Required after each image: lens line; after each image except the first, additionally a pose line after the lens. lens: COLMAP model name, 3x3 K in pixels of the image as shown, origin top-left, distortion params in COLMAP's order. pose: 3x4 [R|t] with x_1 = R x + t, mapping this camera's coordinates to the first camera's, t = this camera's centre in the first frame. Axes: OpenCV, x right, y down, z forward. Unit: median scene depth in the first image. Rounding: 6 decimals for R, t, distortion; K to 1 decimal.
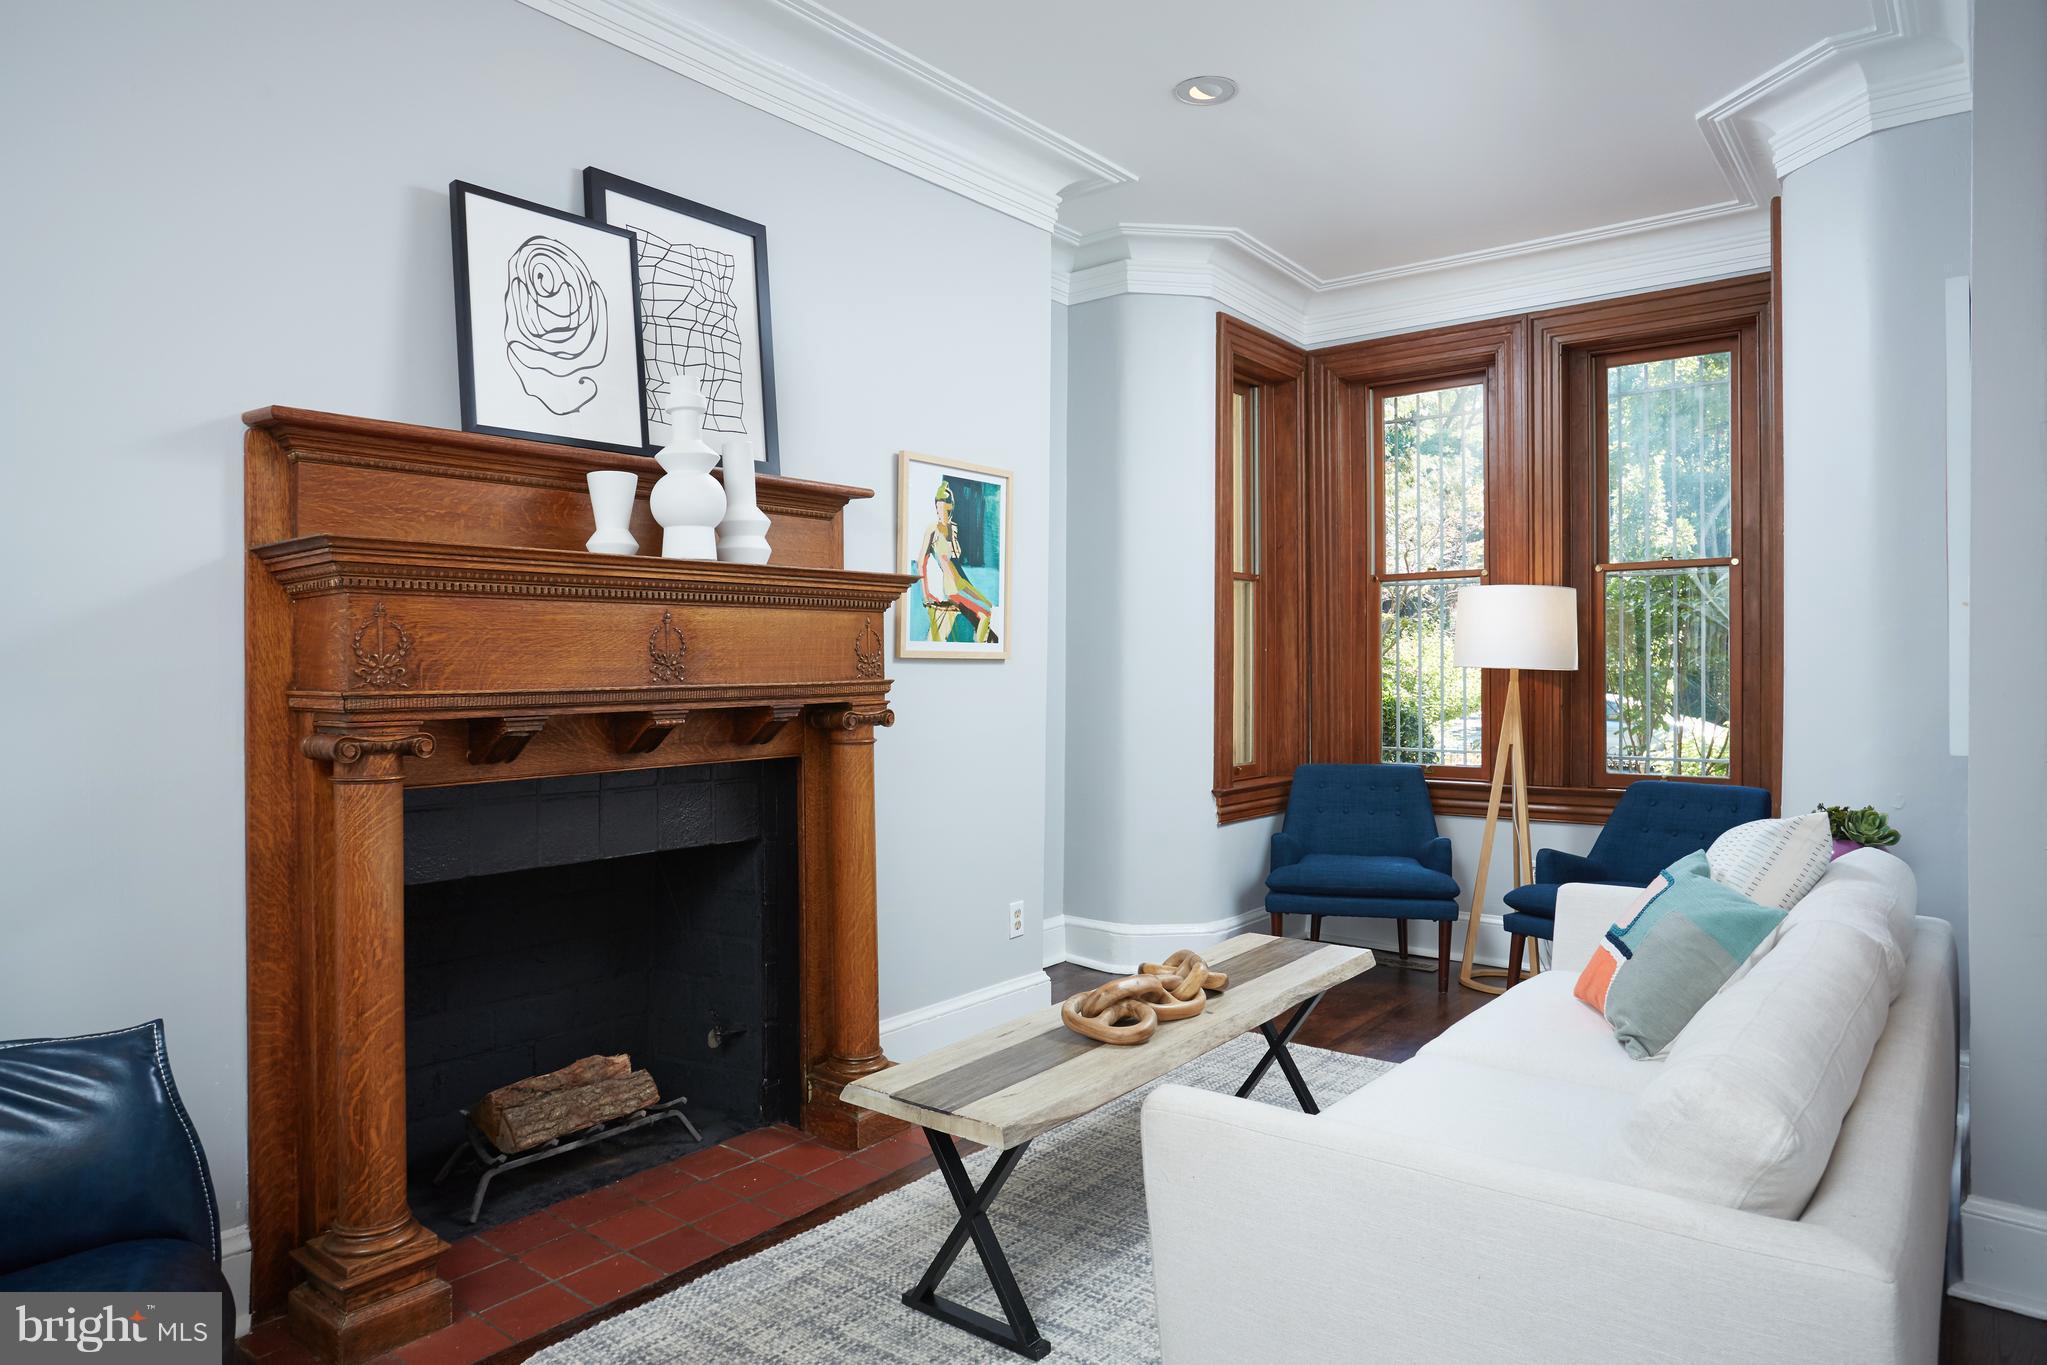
lens RADIAL K [[1257.1, 0, 1026.9], [0, 1257.1, 676.0], [0, 0, 1]] dist [-0.028127, 0.003856]
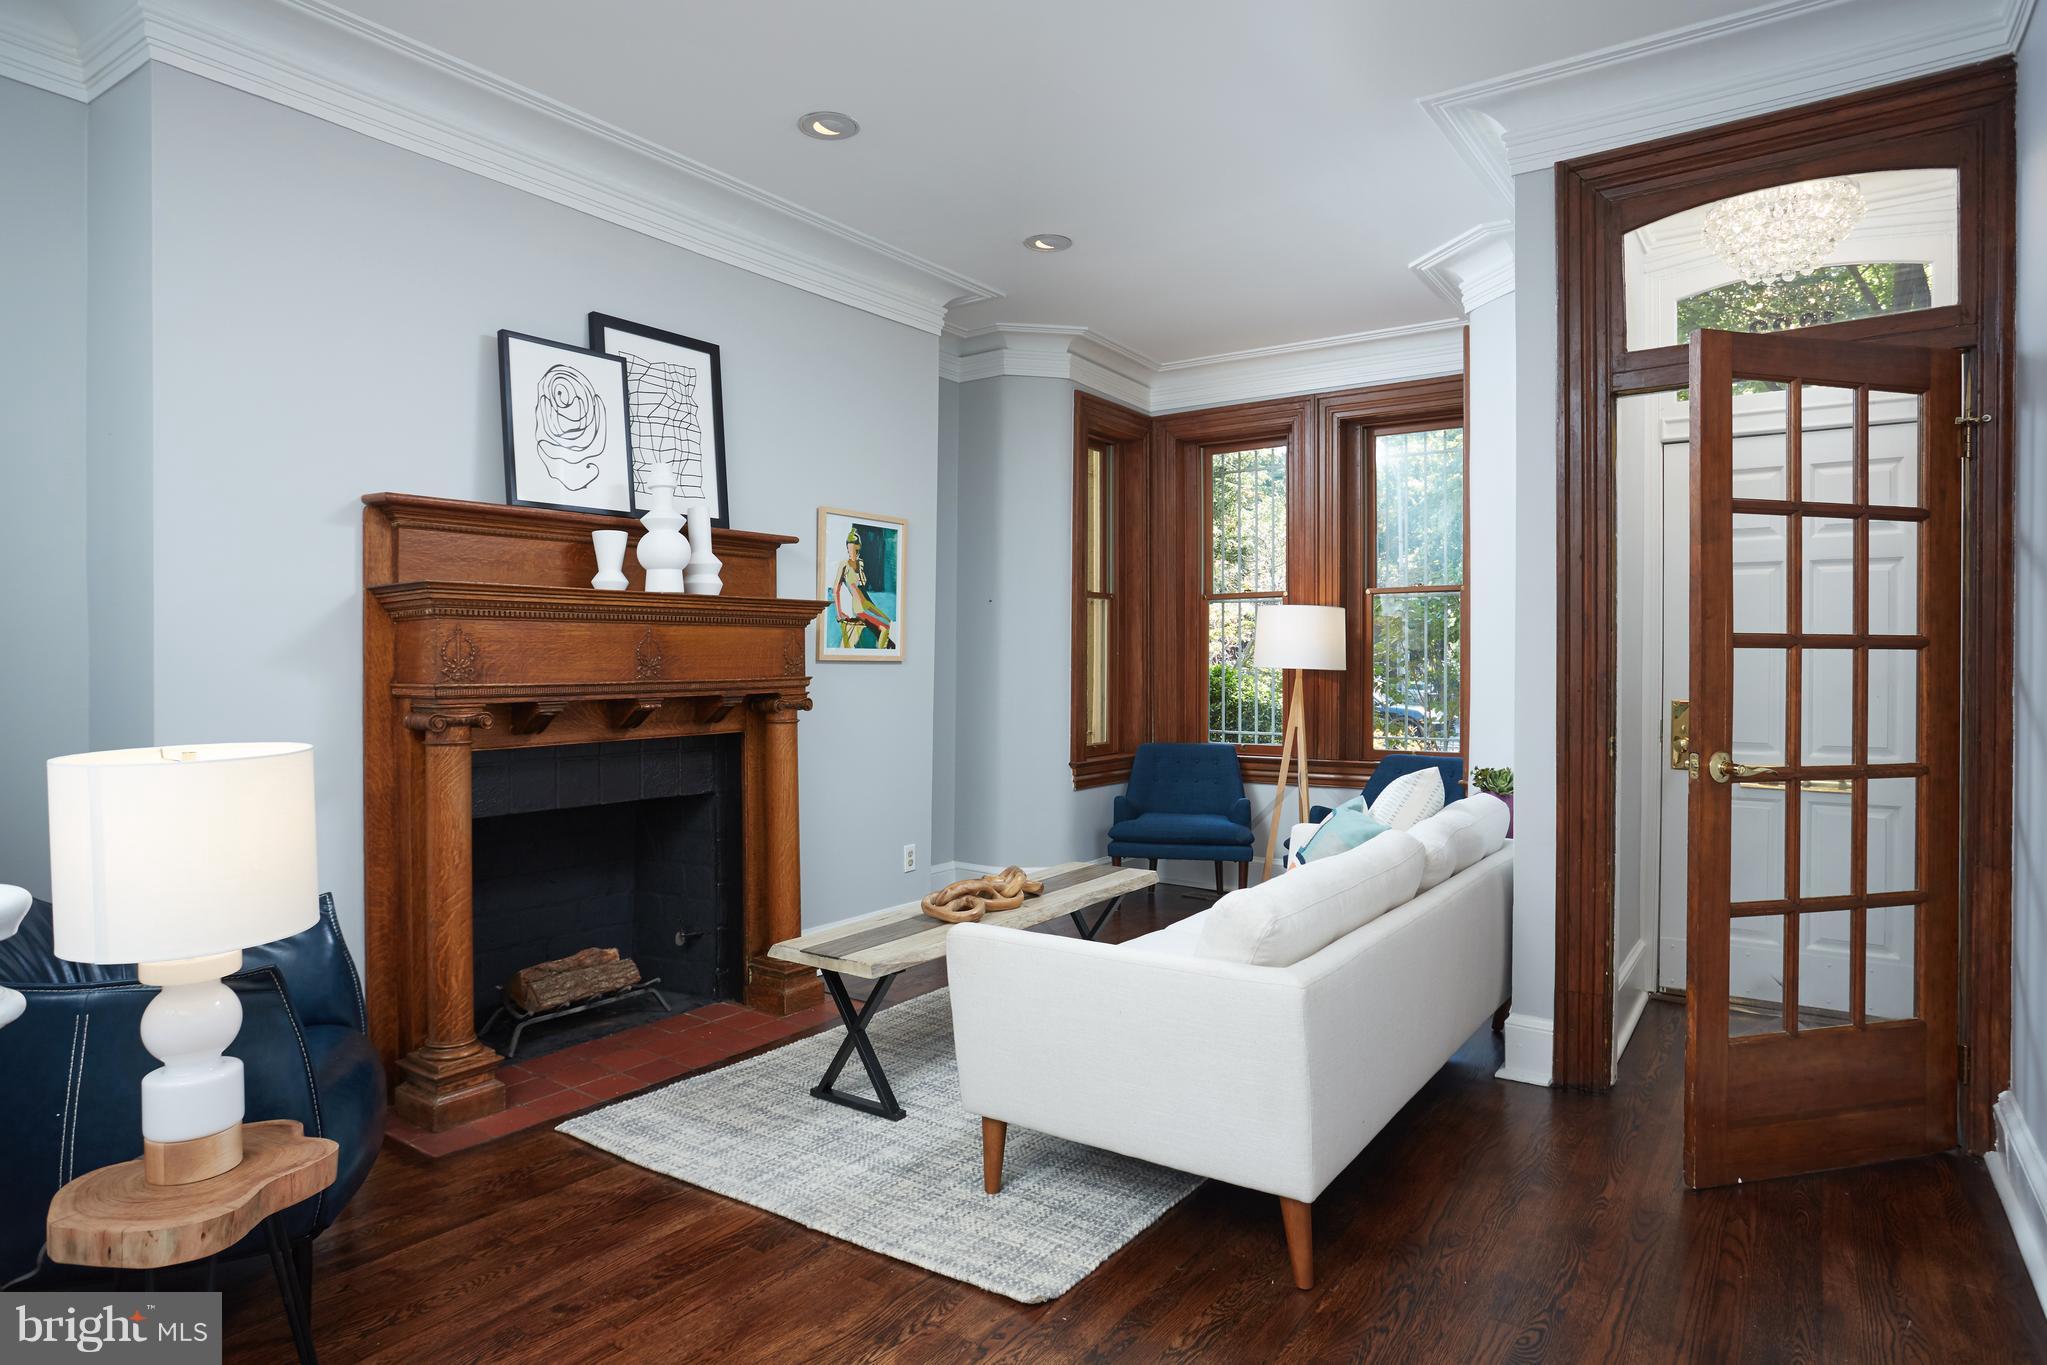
lens RADIAL K [[1158.4, 0, 1022.2], [0, 1158.4, 676.7], [0, 0, 1]] dist [-0.040463, -0.000333]
pose [[0.998616, 0.002875, 0.052522, 0.065181], [-0.003090, 0.999987, 0.004020, -0.003322], [-0.052510, -0.004177, 0.998612, -0.316355]]
